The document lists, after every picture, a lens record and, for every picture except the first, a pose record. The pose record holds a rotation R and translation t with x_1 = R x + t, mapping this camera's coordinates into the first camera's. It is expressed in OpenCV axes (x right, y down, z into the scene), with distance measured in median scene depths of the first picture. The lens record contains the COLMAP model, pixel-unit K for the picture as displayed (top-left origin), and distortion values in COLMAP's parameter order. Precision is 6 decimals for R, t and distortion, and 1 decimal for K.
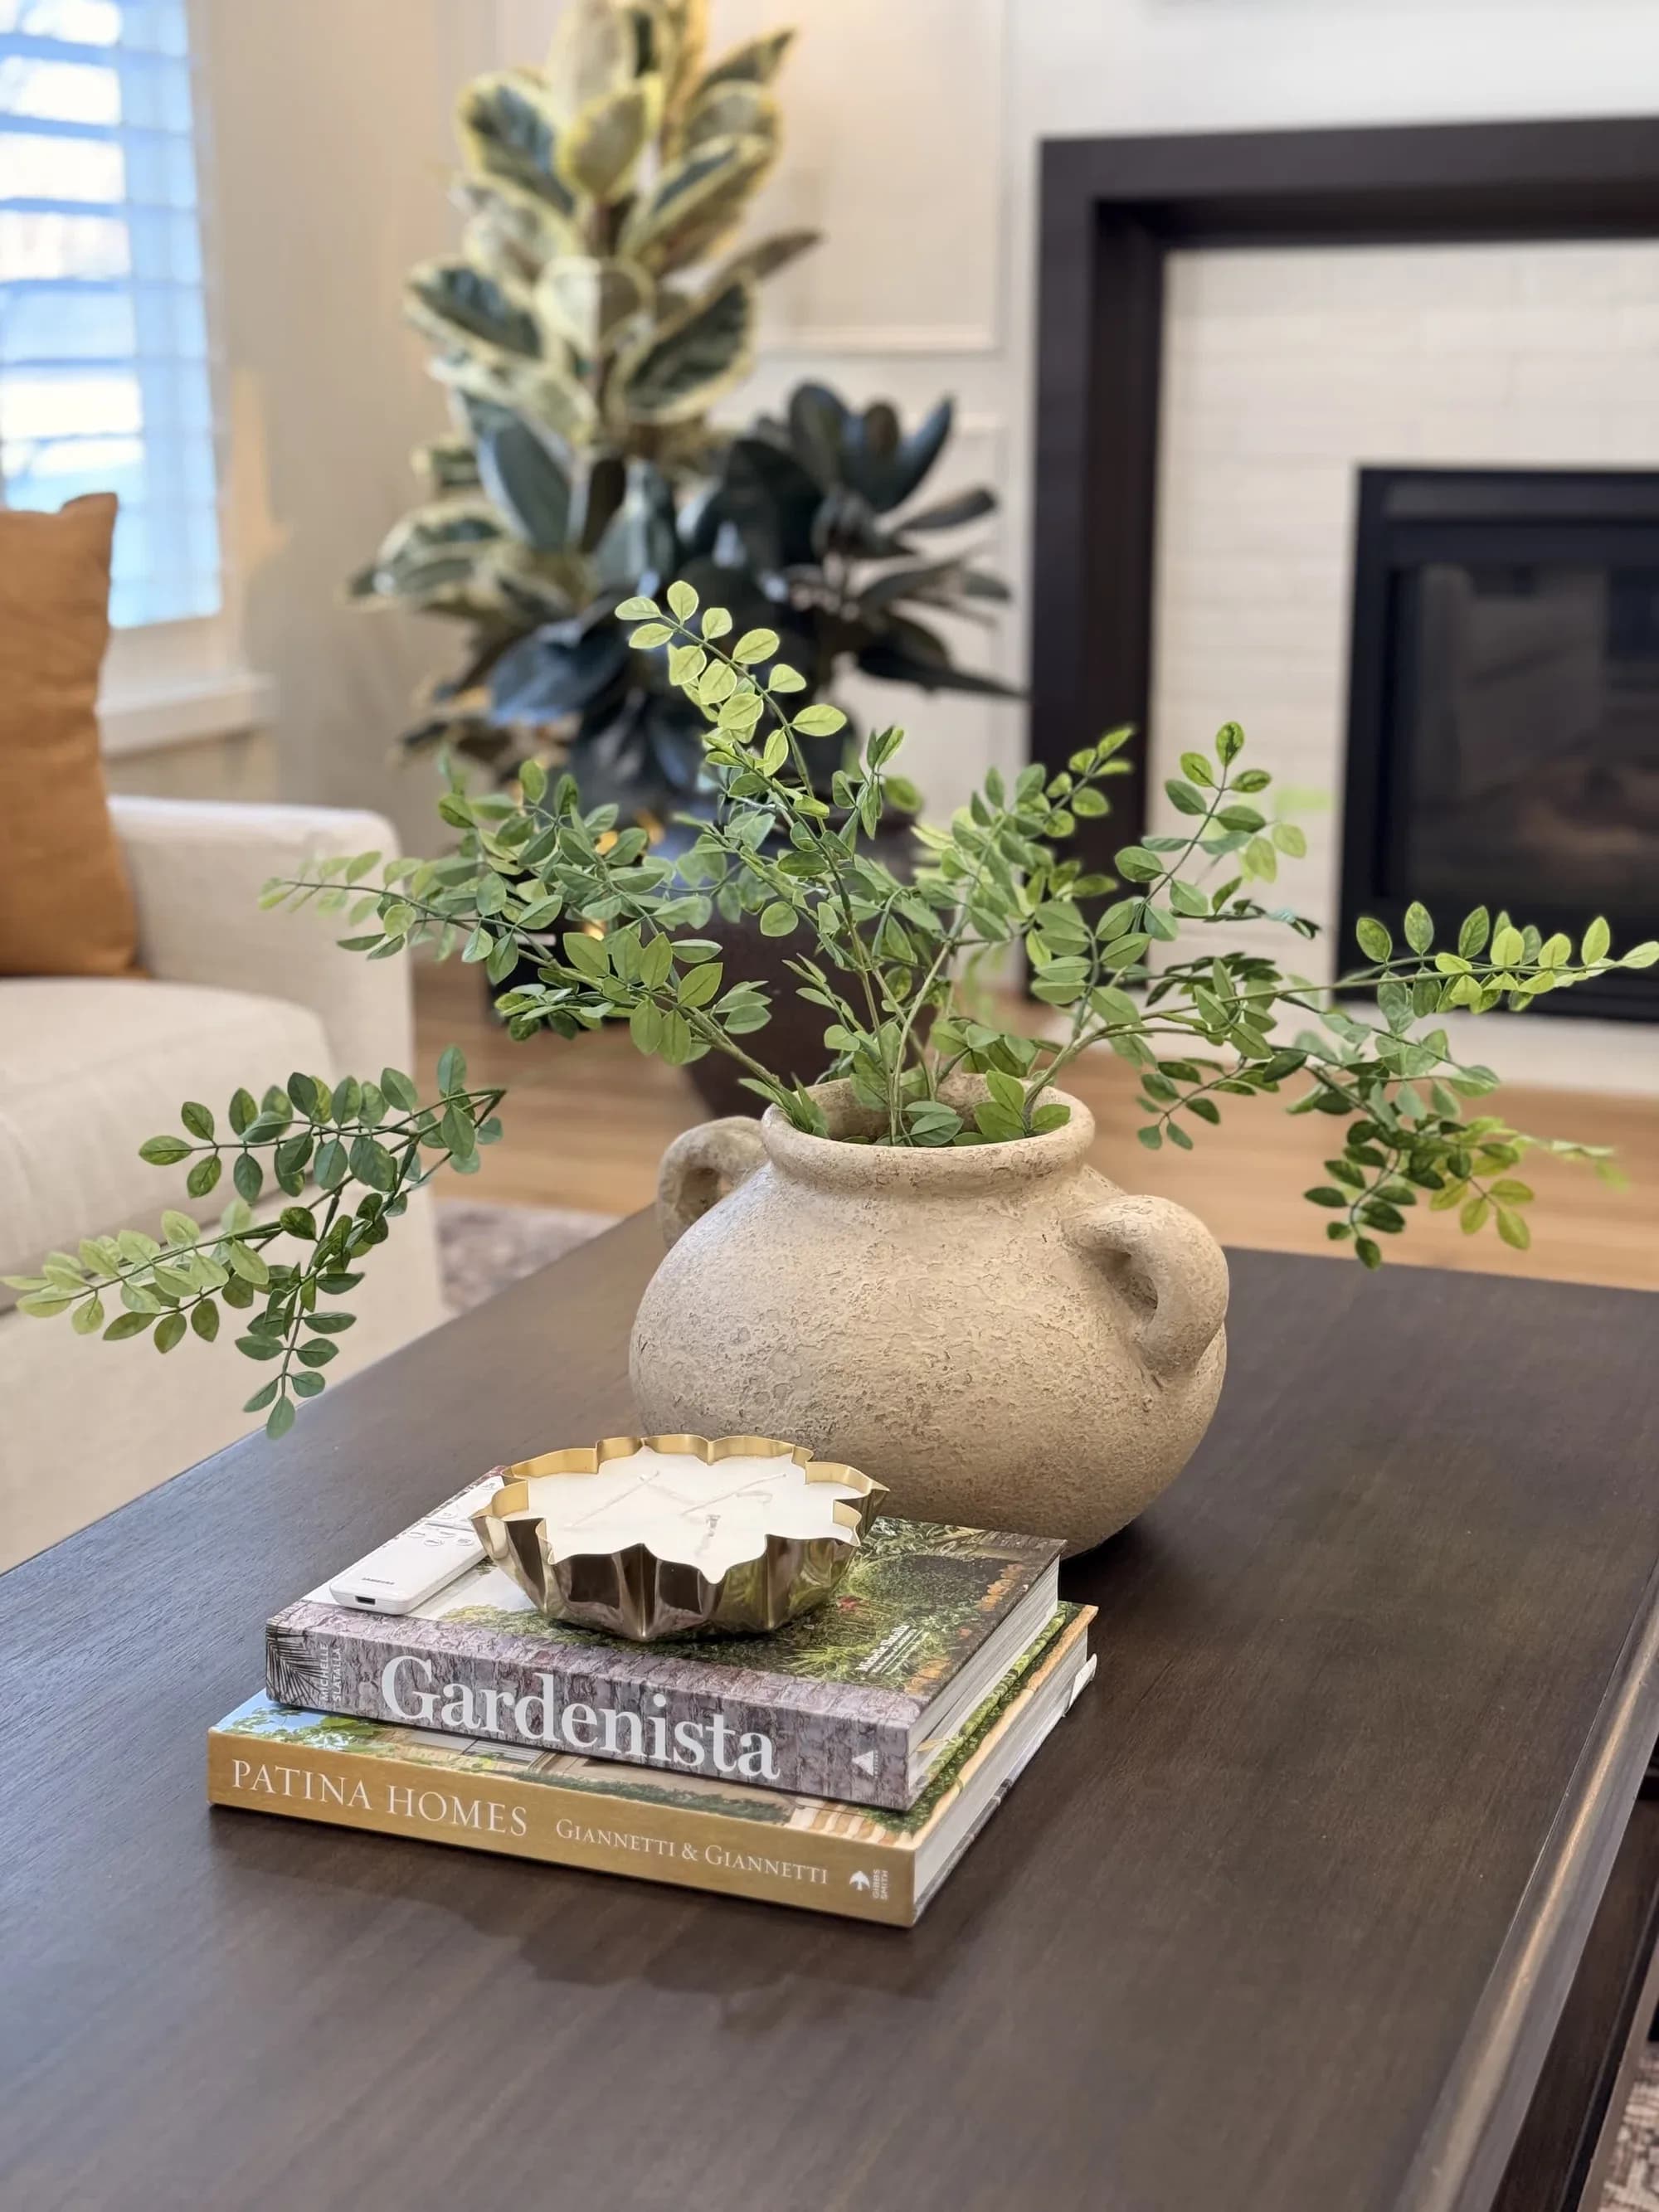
lens RADIAL K [[3123.9, 0, 829.5], [0, 3123.9, 1106.0], [0, 0, 1]] dist [0.143370, 0.052996]
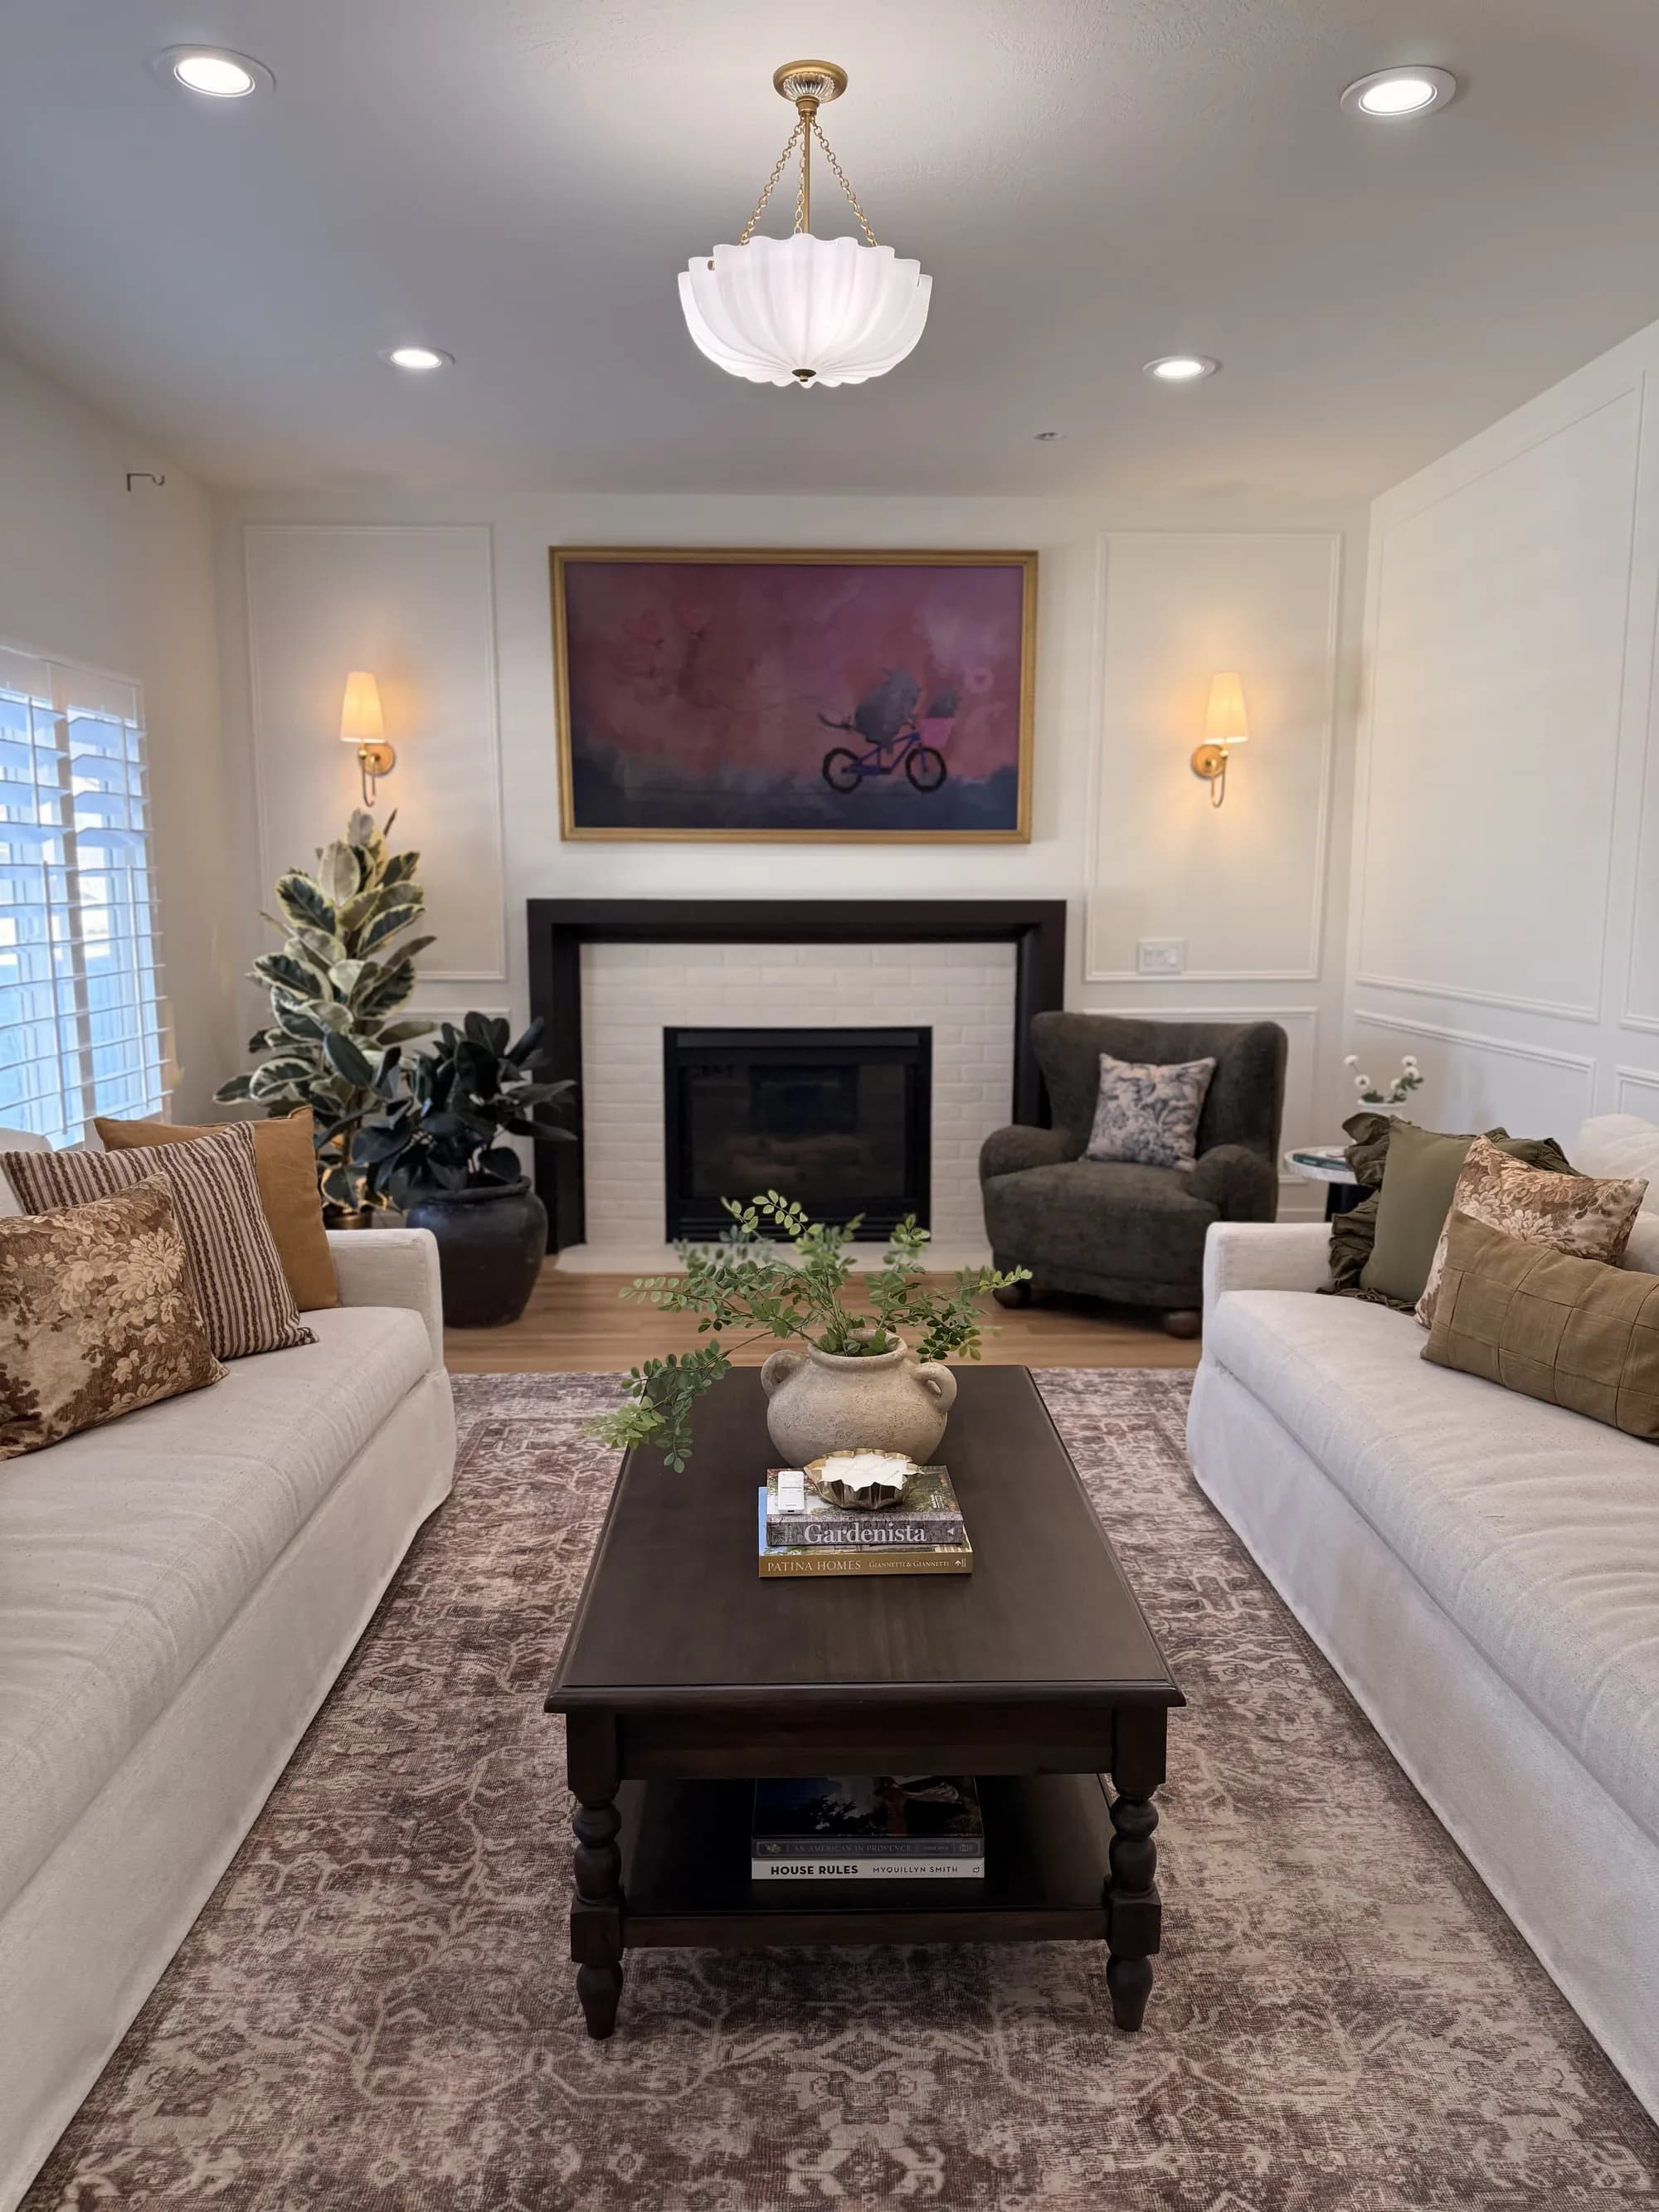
lens RADIAL K [[1574.9, 0, 829.5], [0, 1574.9, 1106.0], [0, 0, 1]] dist [0.201502, -0.320956]
pose [[0.914896, -0.055101, 0.399912, -0.233195], [0.089303, 0.993722, -0.067385, -0.049296], [-0.393689, 0.097364, 0.914073, -0.200486]]
